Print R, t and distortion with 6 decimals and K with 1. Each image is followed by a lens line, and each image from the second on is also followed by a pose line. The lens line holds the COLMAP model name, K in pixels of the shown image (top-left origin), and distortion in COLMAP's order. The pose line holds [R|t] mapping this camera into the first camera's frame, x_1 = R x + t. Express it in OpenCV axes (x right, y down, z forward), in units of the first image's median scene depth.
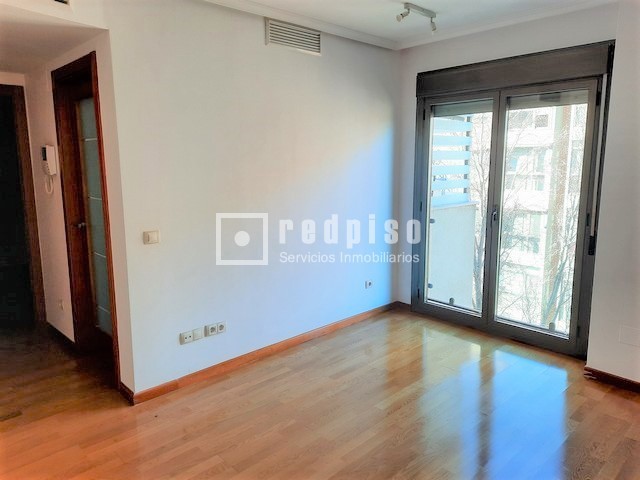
lens RADIAL K [[464.9, 0, 317.3], [0, 464.9, 224.5], [0, 0, 1]] dist [0.083617, -0.085692]
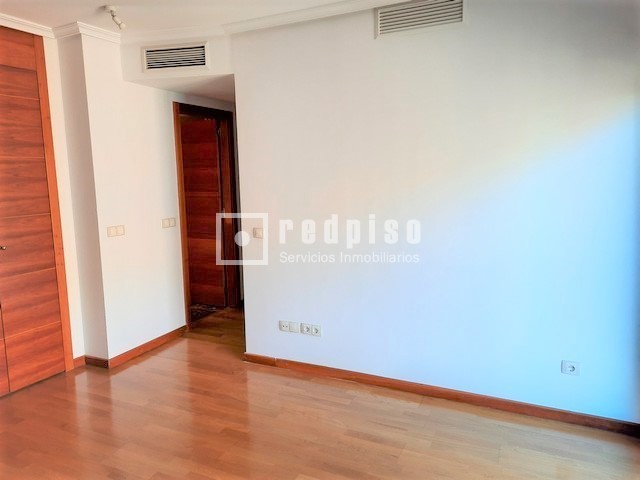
lens RADIAL K [[464.9, 0, 317.3], [0, 464.9, 224.5], [0, 0, 1]] dist [0.083617, -0.085692]
pose [[0.356334, 0.102097, -0.928764, 0.734189], [-0.111814, 0.991528, 0.066097, -0.081307], [0.927644, 0.080297, 0.364731, 0.614293]]
